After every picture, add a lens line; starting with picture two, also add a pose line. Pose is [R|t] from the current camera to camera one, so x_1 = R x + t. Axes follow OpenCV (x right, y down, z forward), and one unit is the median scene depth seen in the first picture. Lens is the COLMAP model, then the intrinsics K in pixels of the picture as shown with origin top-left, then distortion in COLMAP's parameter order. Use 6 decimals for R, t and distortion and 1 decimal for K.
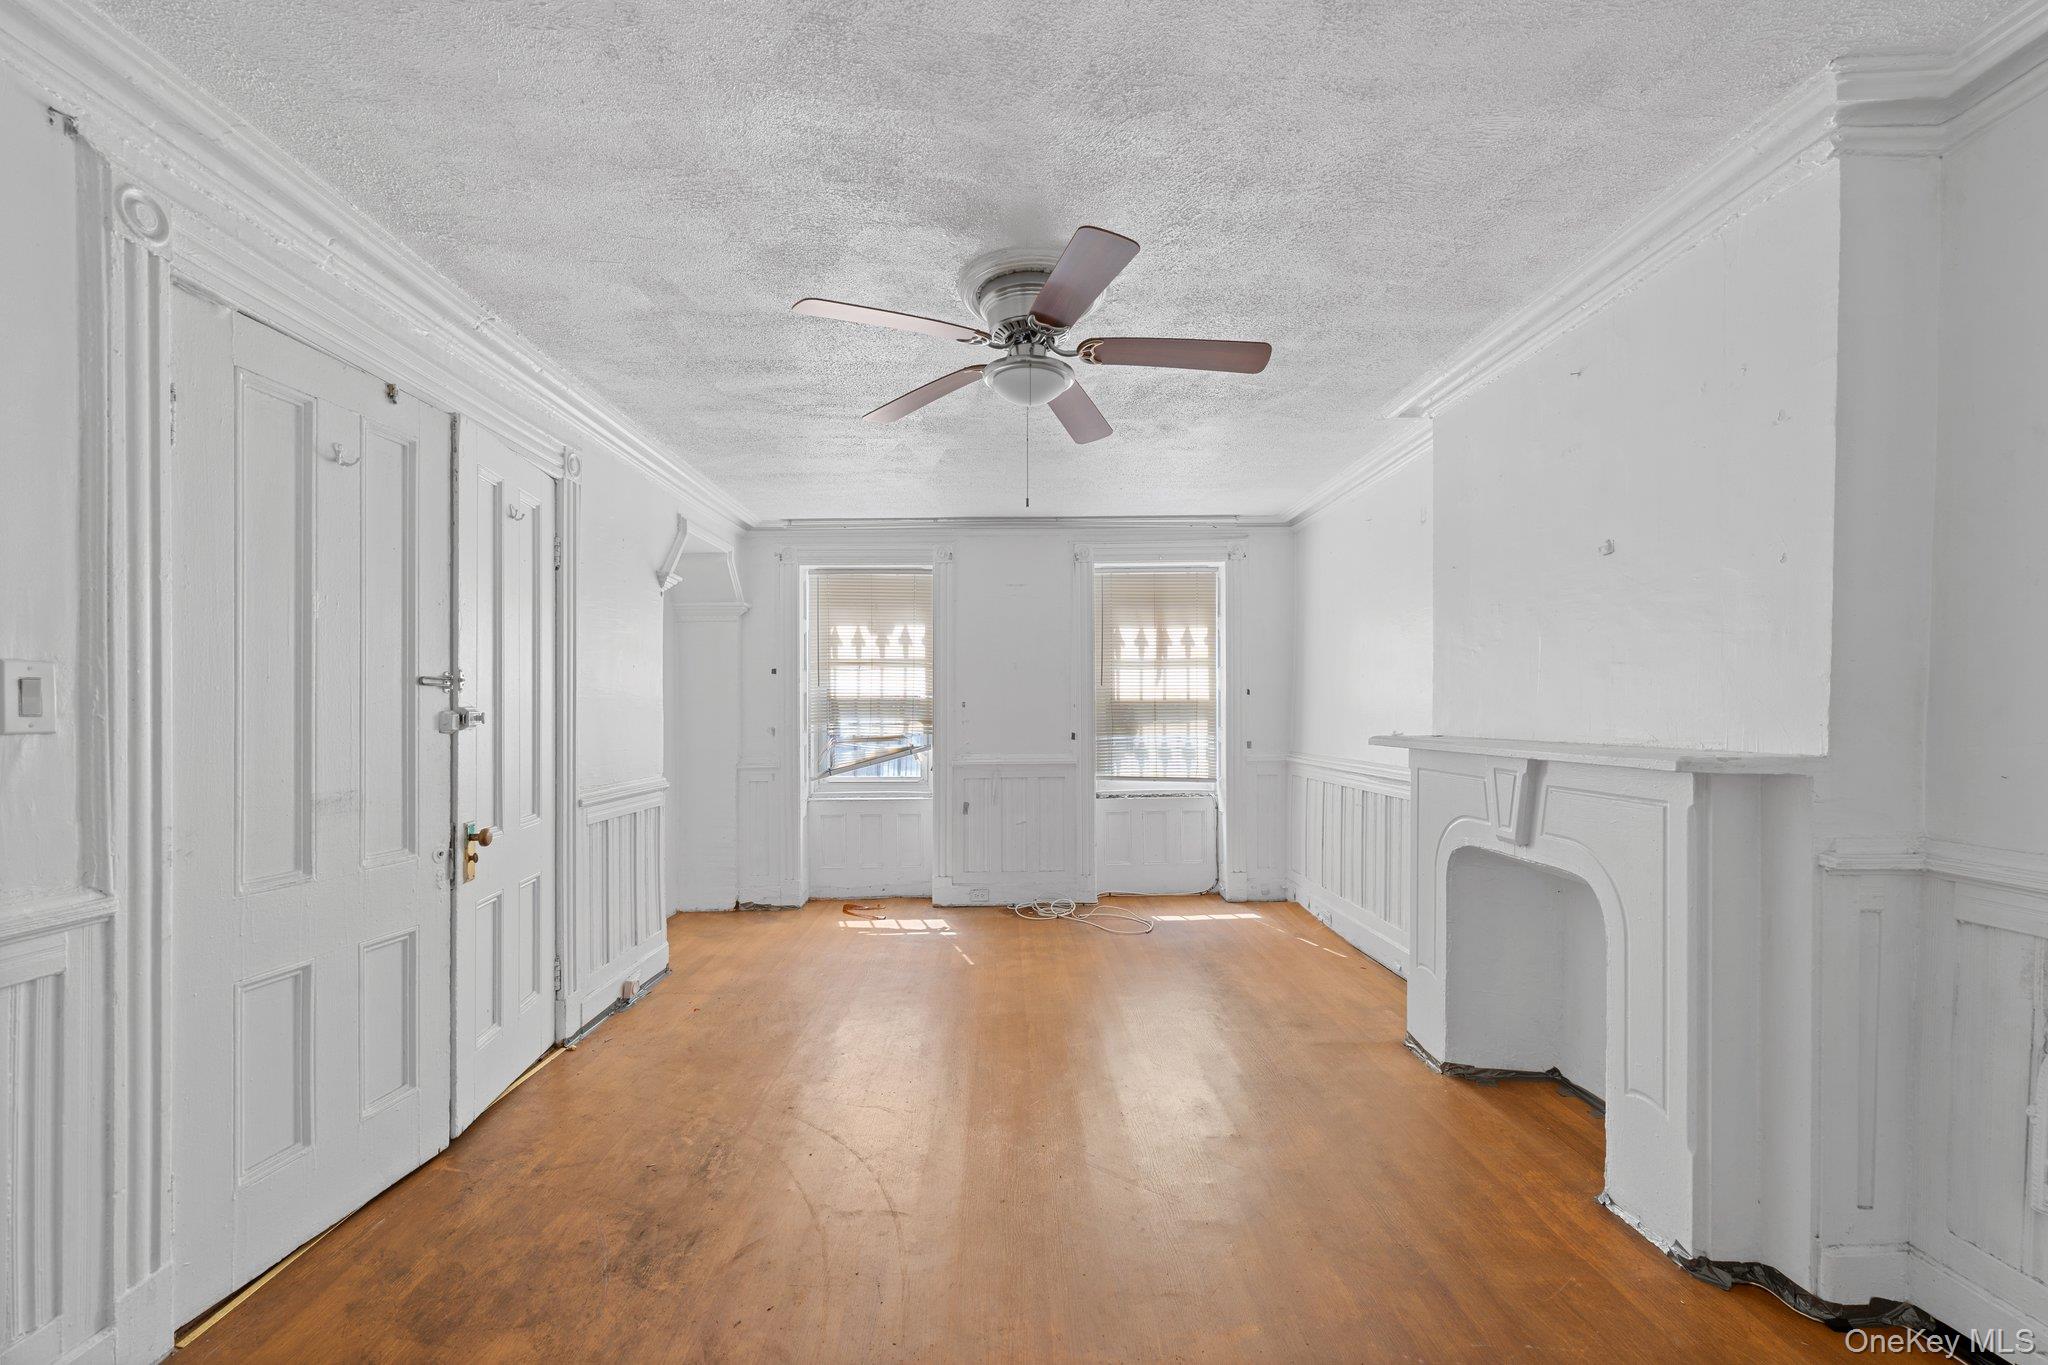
lens RADIAL K [[837.1, 0, 1020.4], [0, 837.1, 707.0], [0, 0, 1]] dist [-0.001503, -0.000511]
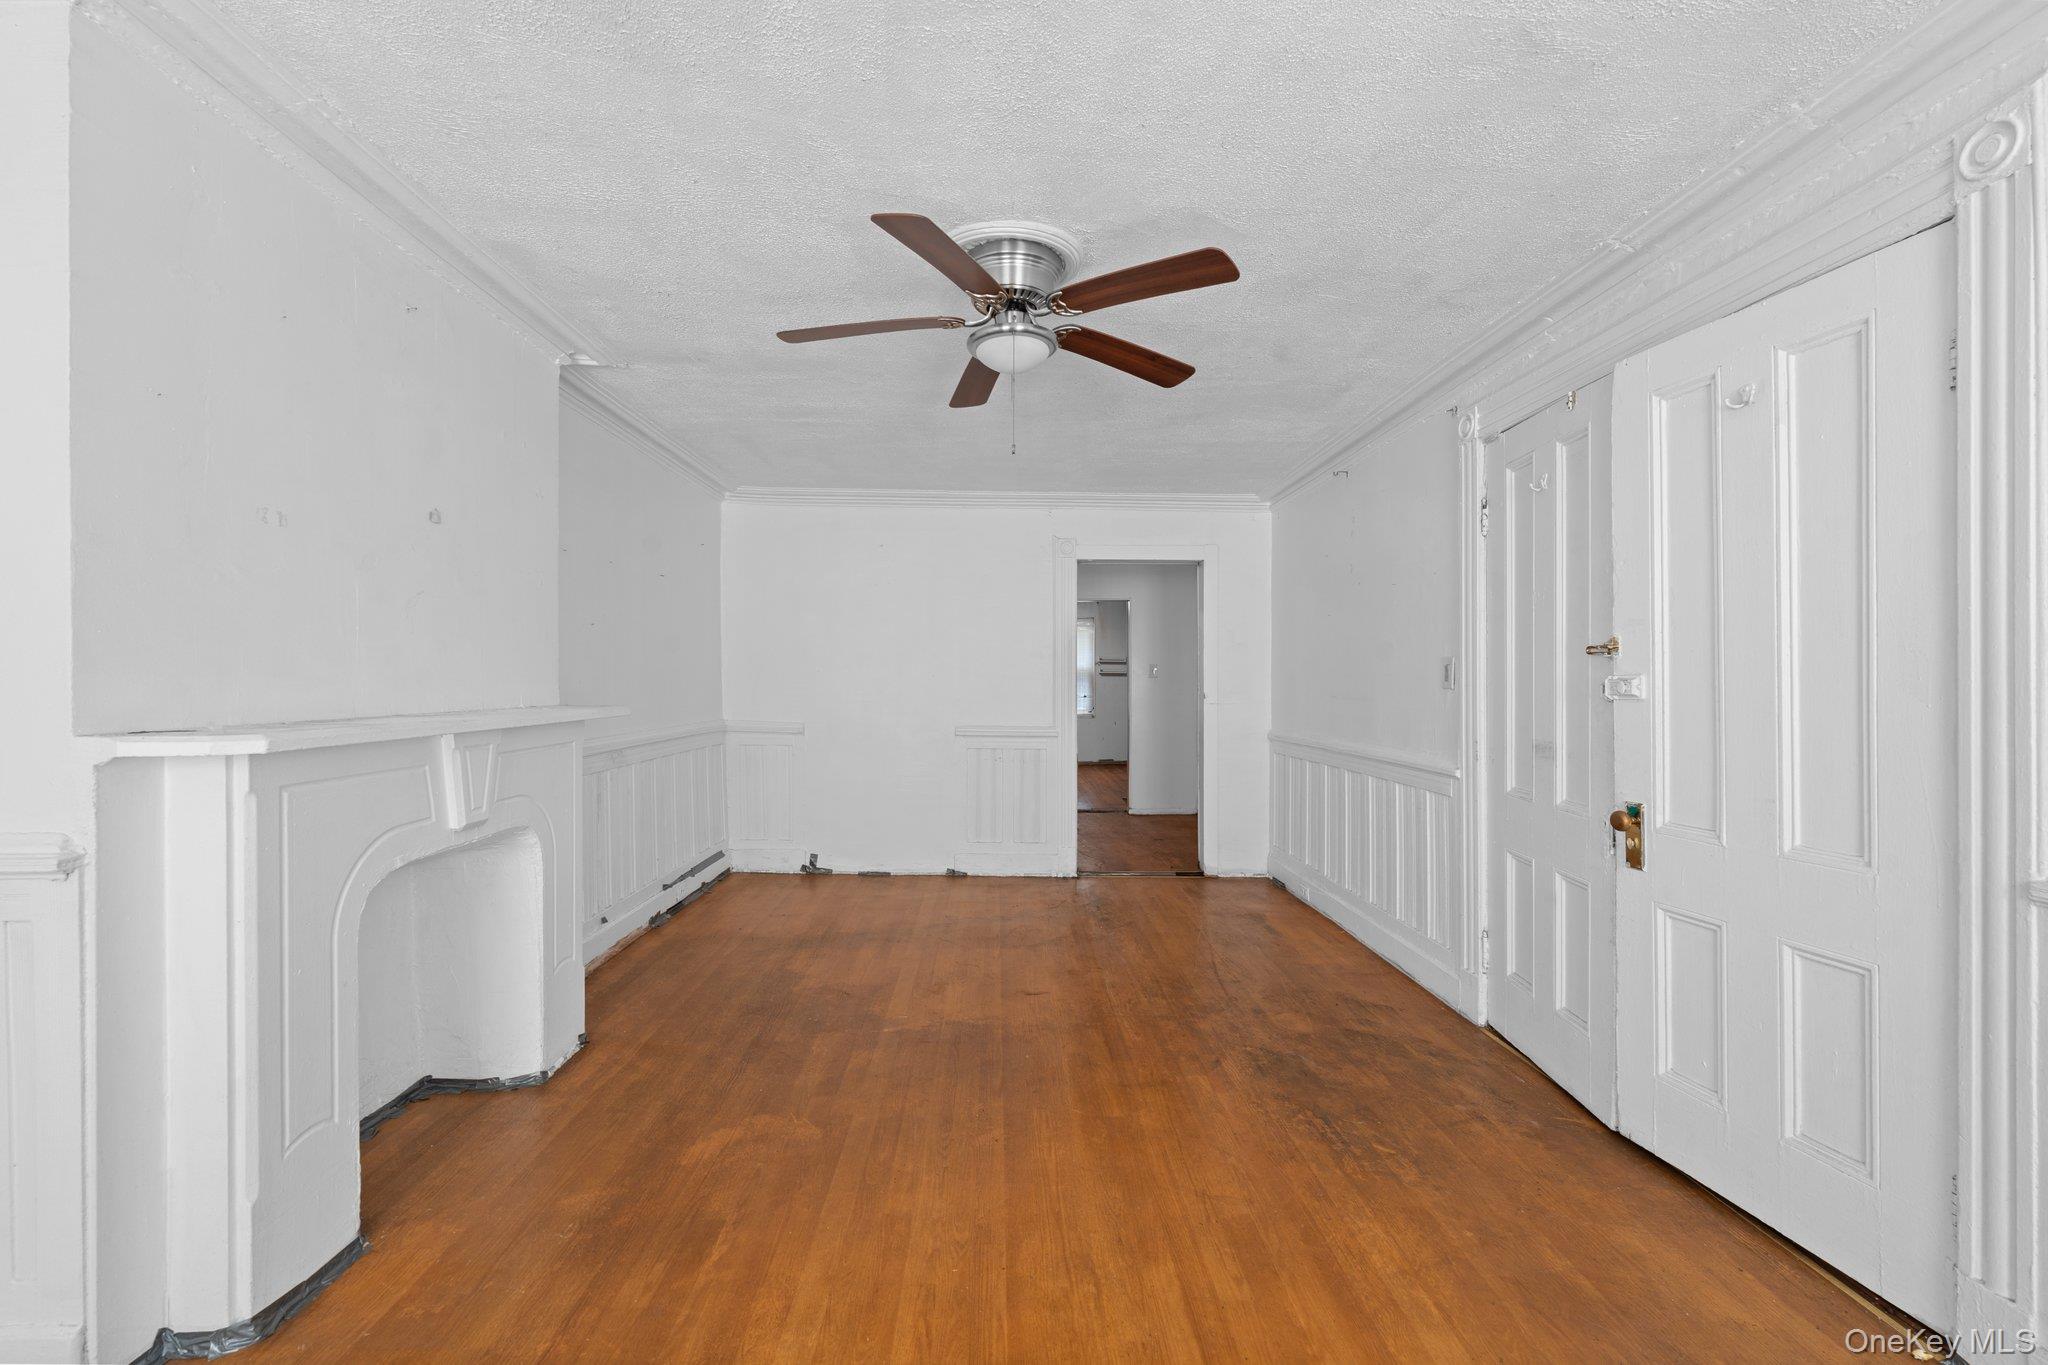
lens RADIAL K [[831.8, 0, 1024.0], [0, 831.8, 682.5], [0, 0, 1]] dist [-0.000213, -0.000086]
pose [[-0.999910, -0.001219, -0.013356, 0.004892], [-0.001227, 0.999999, 0.000567, 0.003495], [0.013355, 0.000583, -0.999911, 0.891884]]
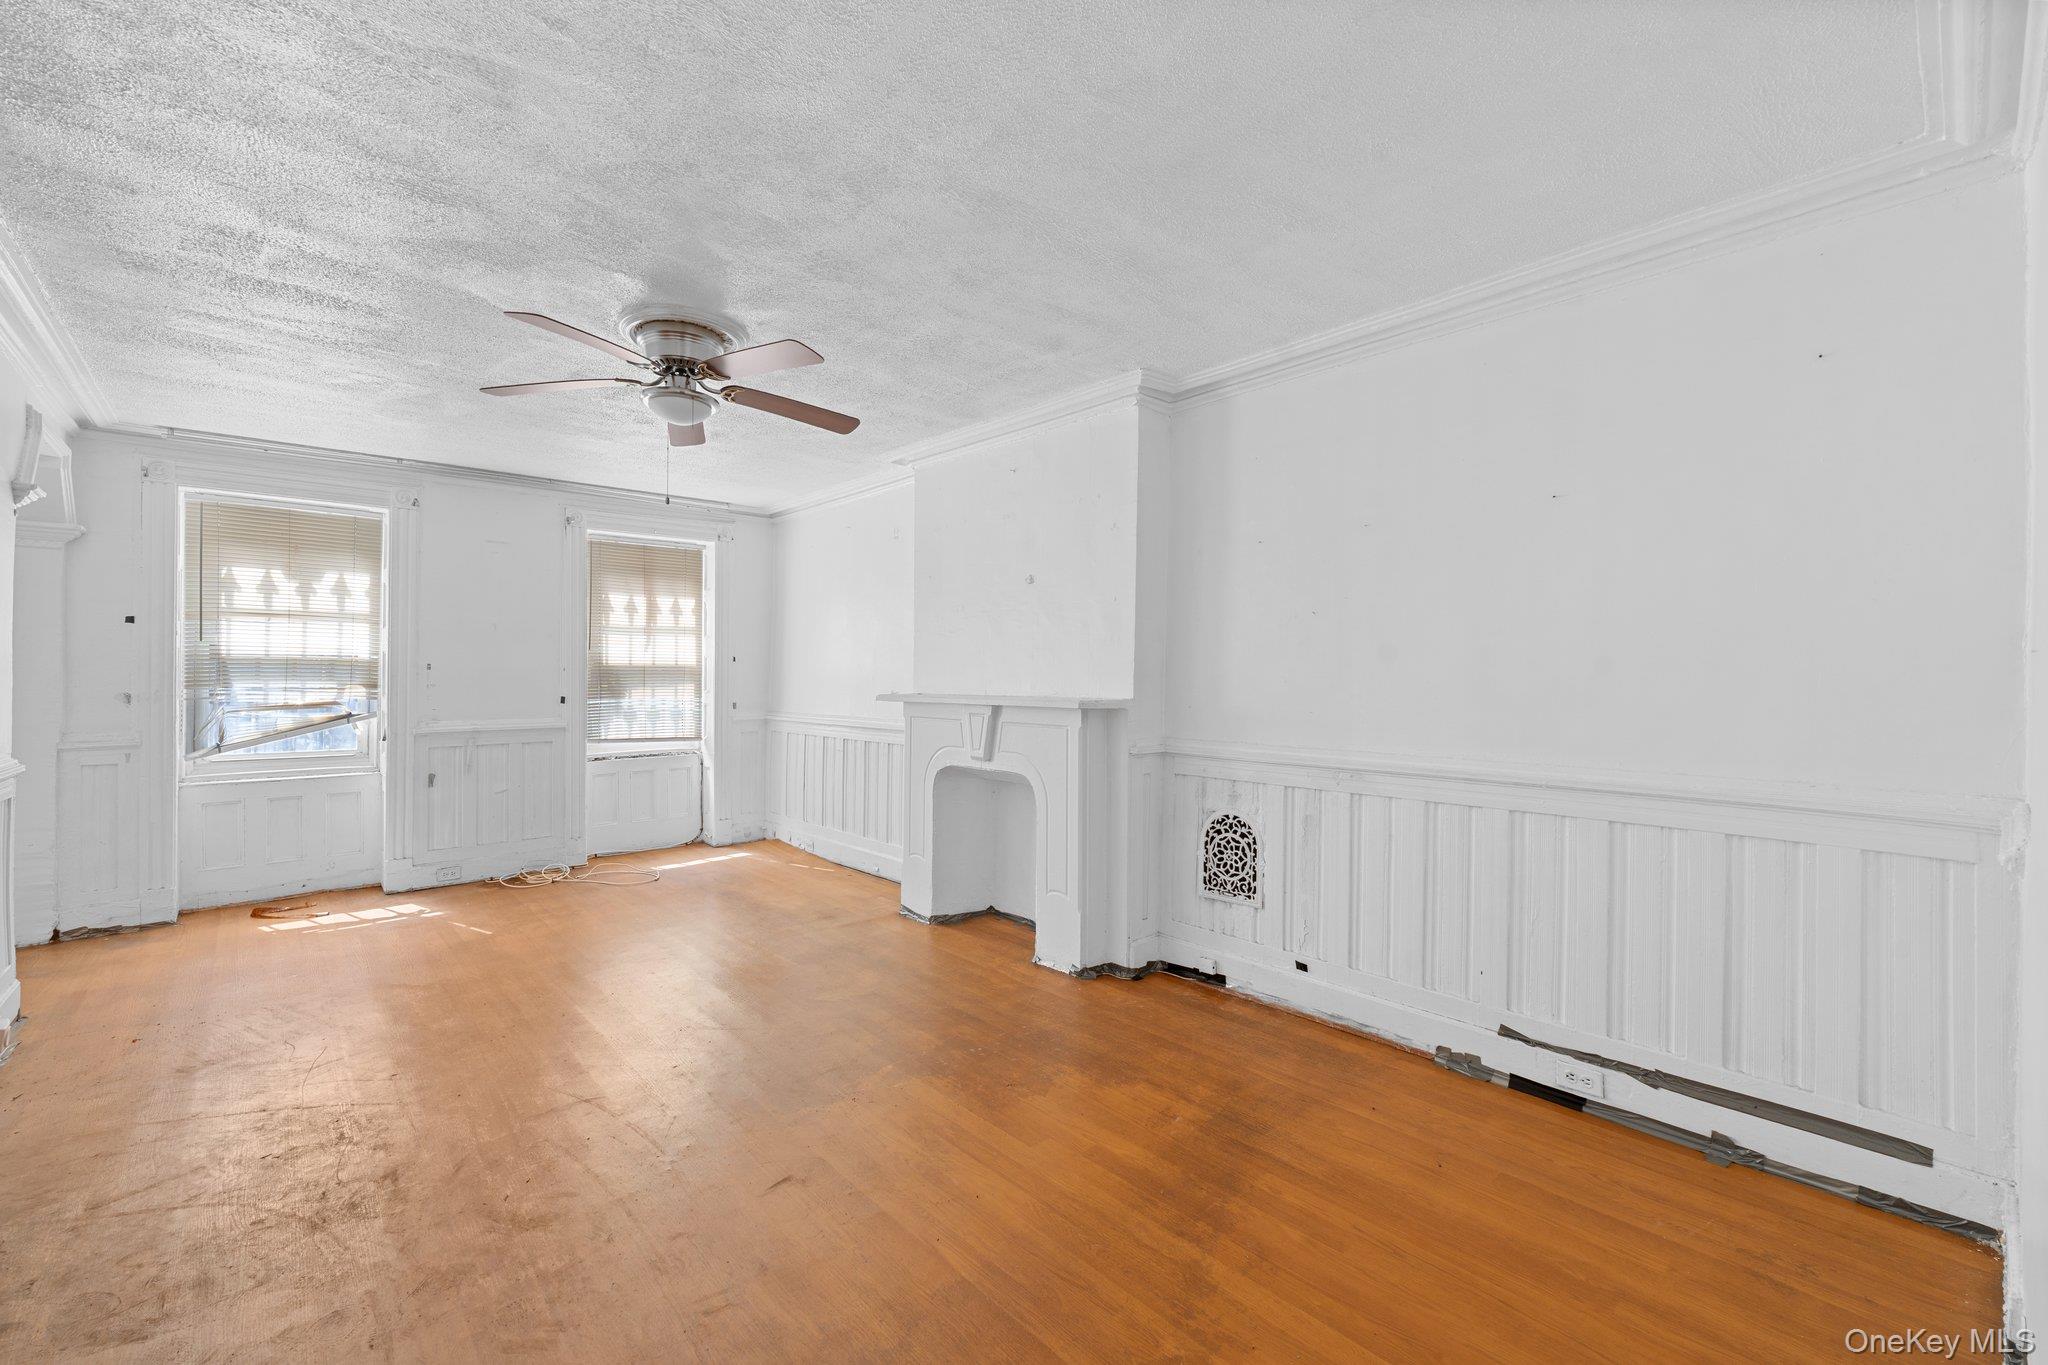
lens RADIAL K [[835.4, 0, 1026.3], [0, 835.4, 656.6], [0, 0, 1]] dist [0.000554, -0.000502]
pose [[0.750103, 0.022521, 0.660938, -0.188102], [-0.009090, 0.999677, -0.023746, 0.002005], [-0.661259, 0.011804, 0.750065, -0.115712]]
